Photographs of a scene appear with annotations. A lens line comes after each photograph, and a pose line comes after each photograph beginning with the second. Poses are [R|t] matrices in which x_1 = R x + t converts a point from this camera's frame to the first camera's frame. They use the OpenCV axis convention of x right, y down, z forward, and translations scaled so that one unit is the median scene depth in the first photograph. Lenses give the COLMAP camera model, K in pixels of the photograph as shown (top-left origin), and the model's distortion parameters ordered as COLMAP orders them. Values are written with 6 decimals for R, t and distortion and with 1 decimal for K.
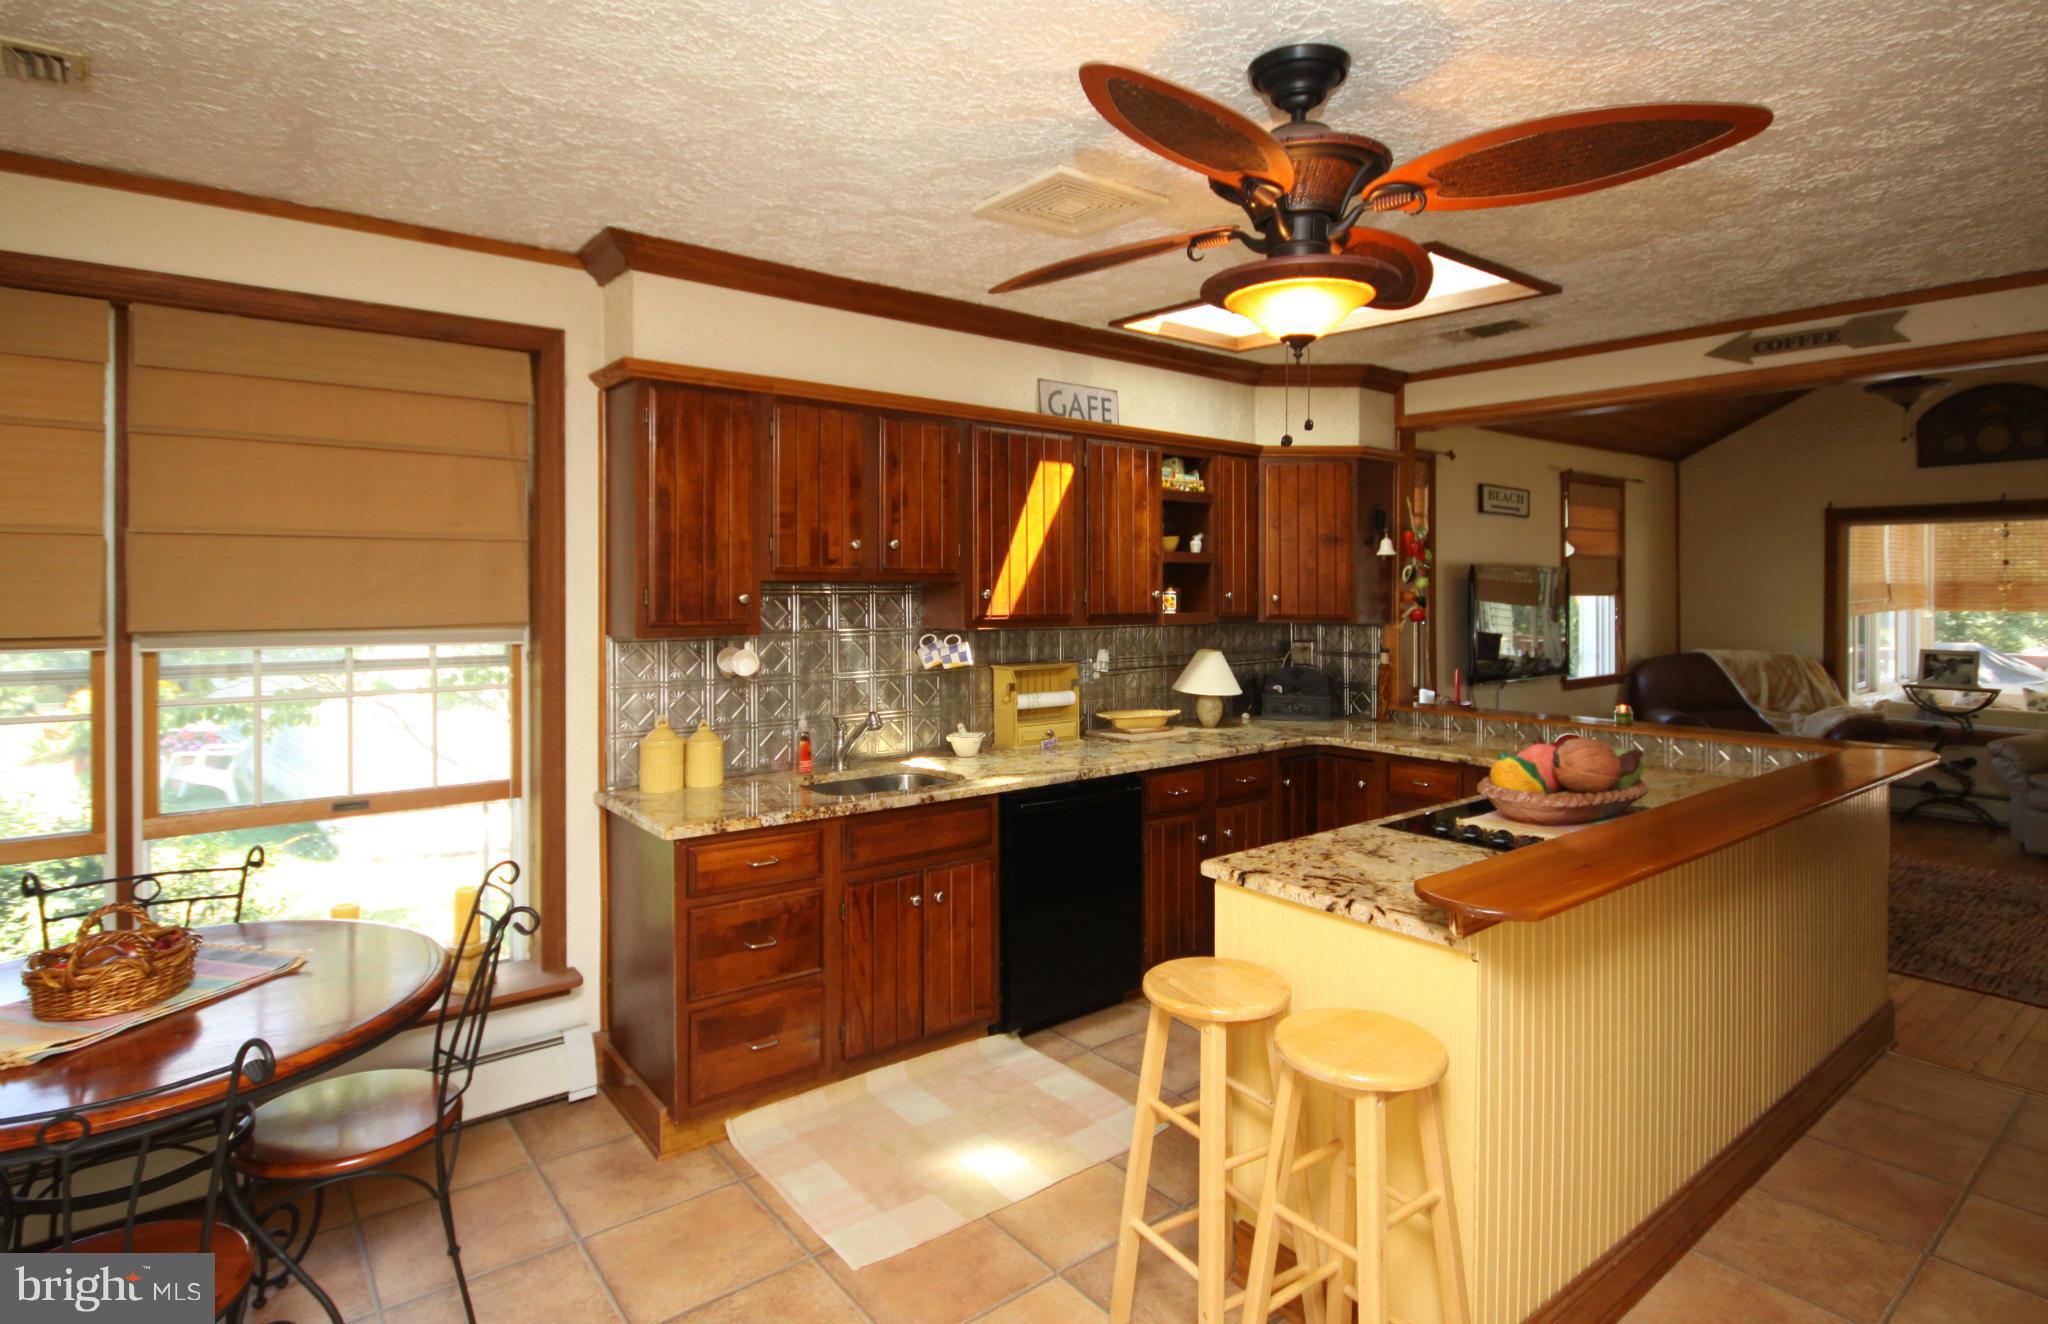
lens RADIAL K [[1048.7, 0, 1025.8], [0, 1048.7, 599.1], [0, 0, 1]] dist [-0.003859, 0.000853]
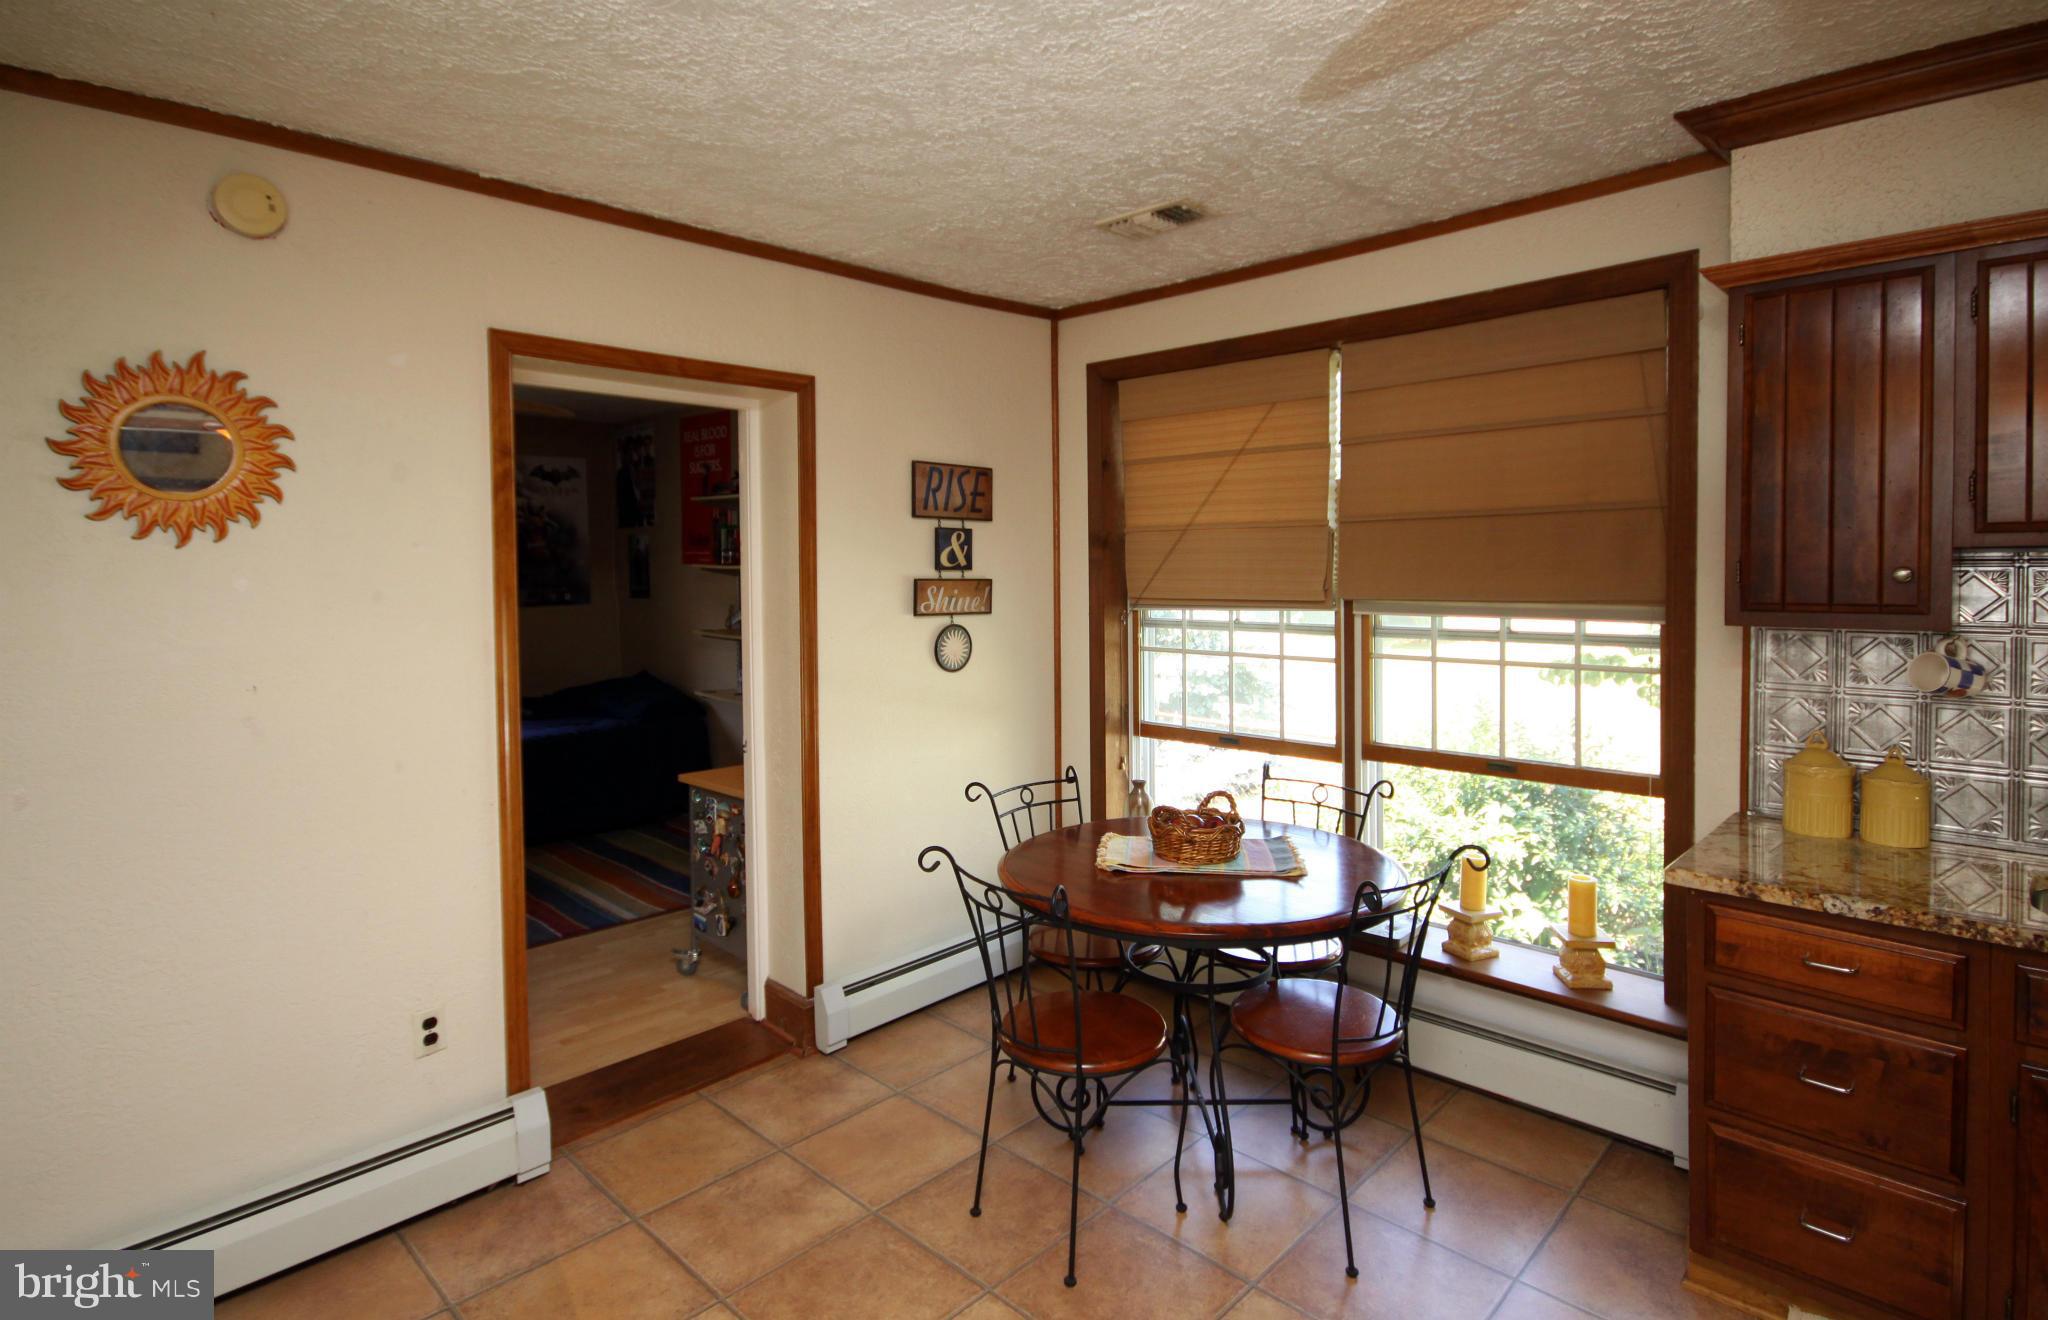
lens RADIAL K [[1048.7, 0, 1025.8], [0, 1048.7, 597.1], [0, 0, 1]] dist [-0.003859, 0.000853]
pose [[0.128446, 0.028980, -0.991293, 0.246471], [0.006528, 0.999527, 0.030067, -0.008025], [0.991695, -0.010333, 0.128196, 0.279582]]
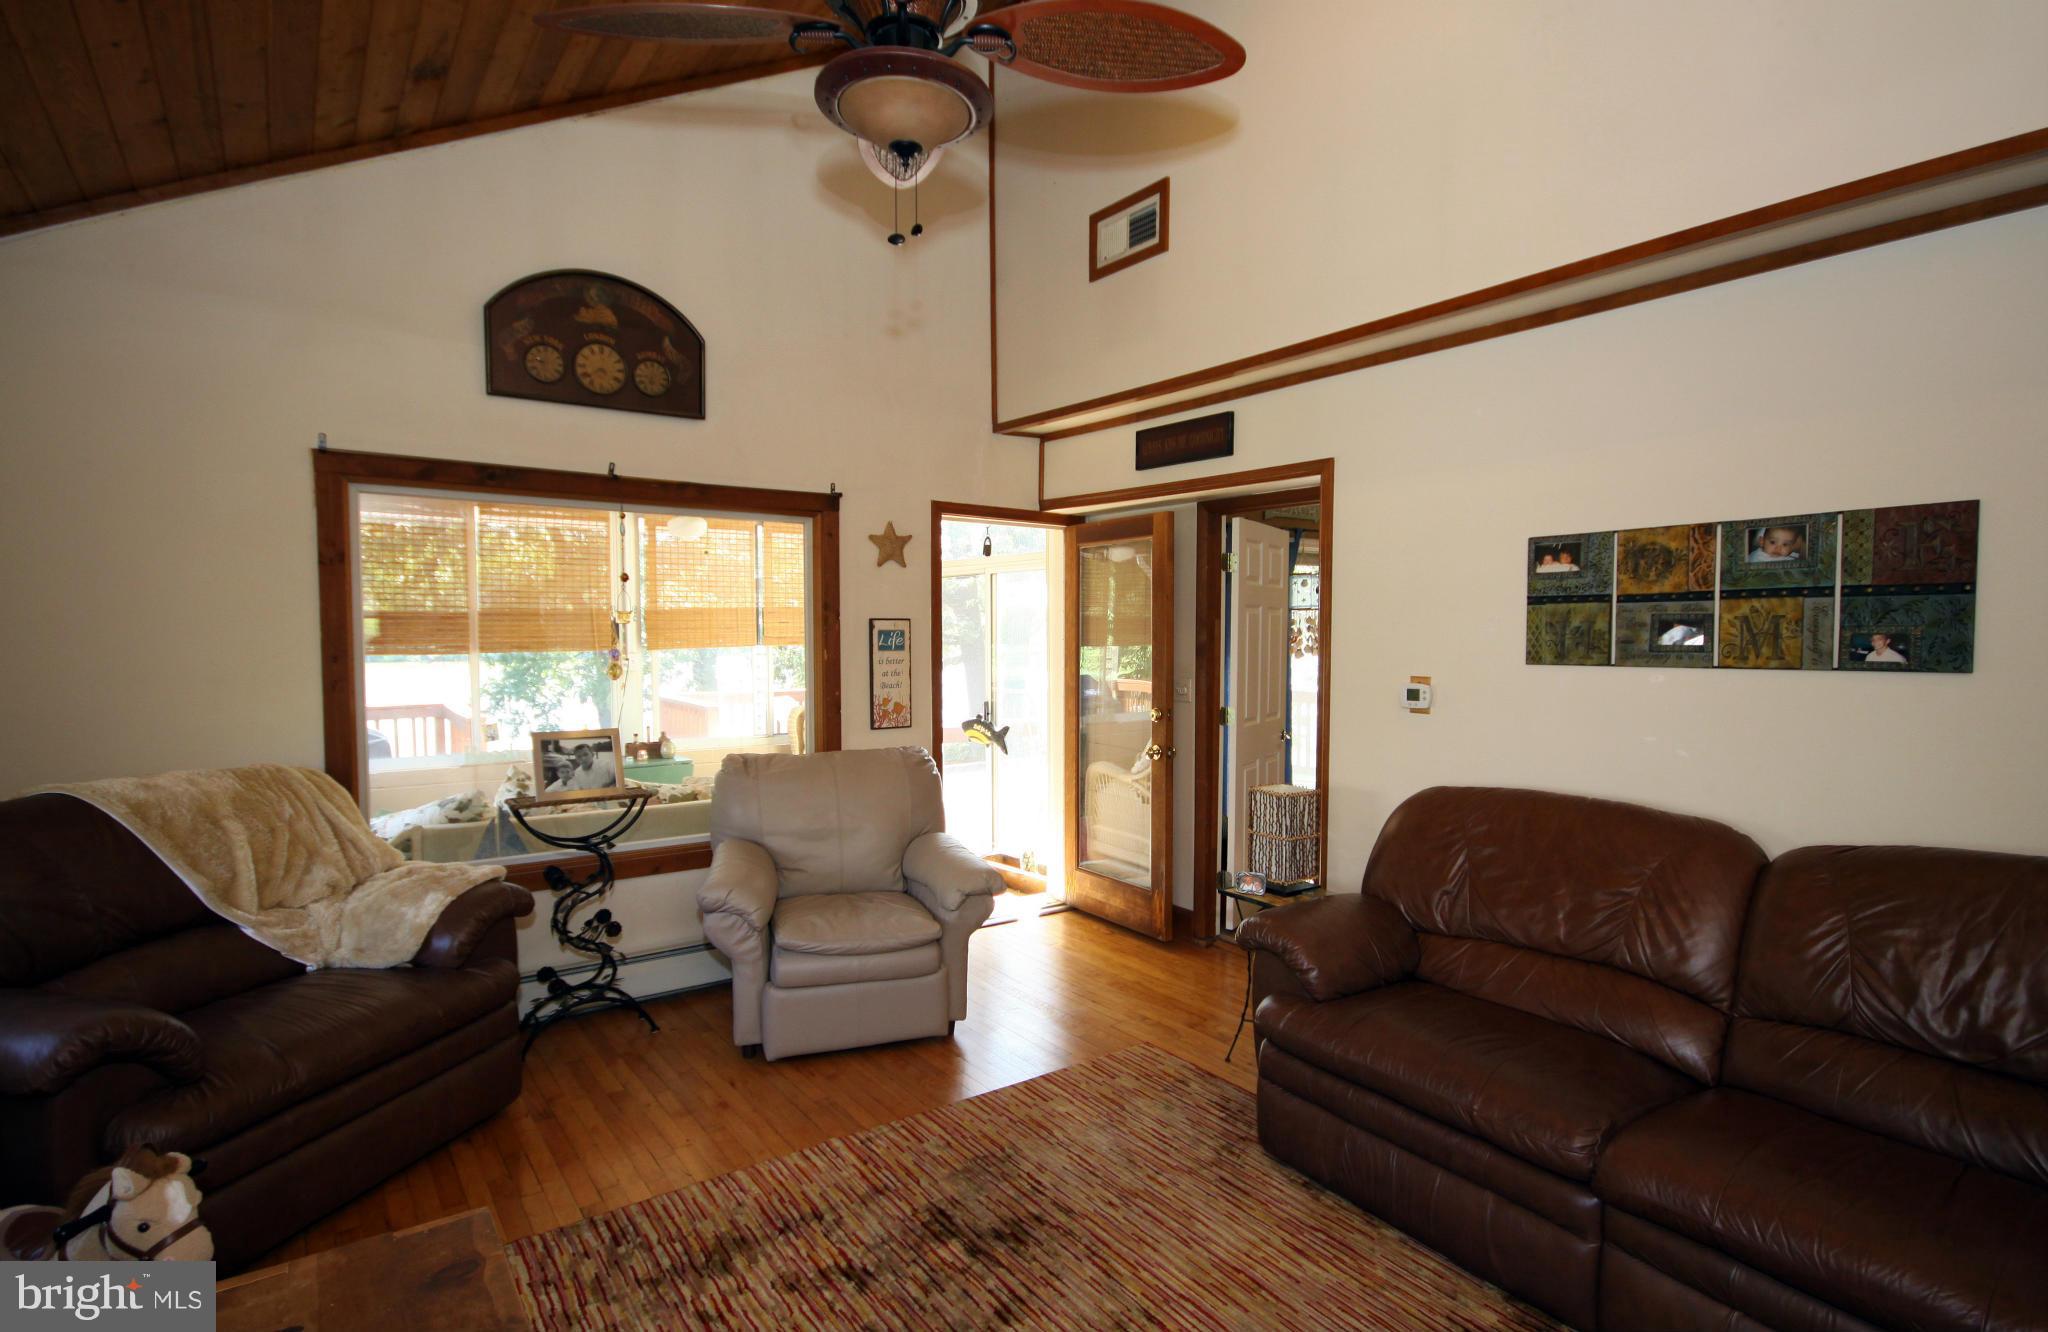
lens RADIAL K [[1003.9, 0, 1022.3], [0, 1003.9, 683.6], [0, 0, 1]] dist [0.013491, -0.000223]
pose [[0.044483, -0.054388, 0.997529, 0.592830], [0.006426, 0.998512, 0.054155, -0.006079], [-0.998989, 0.004001, 0.044766, 1.222337]]
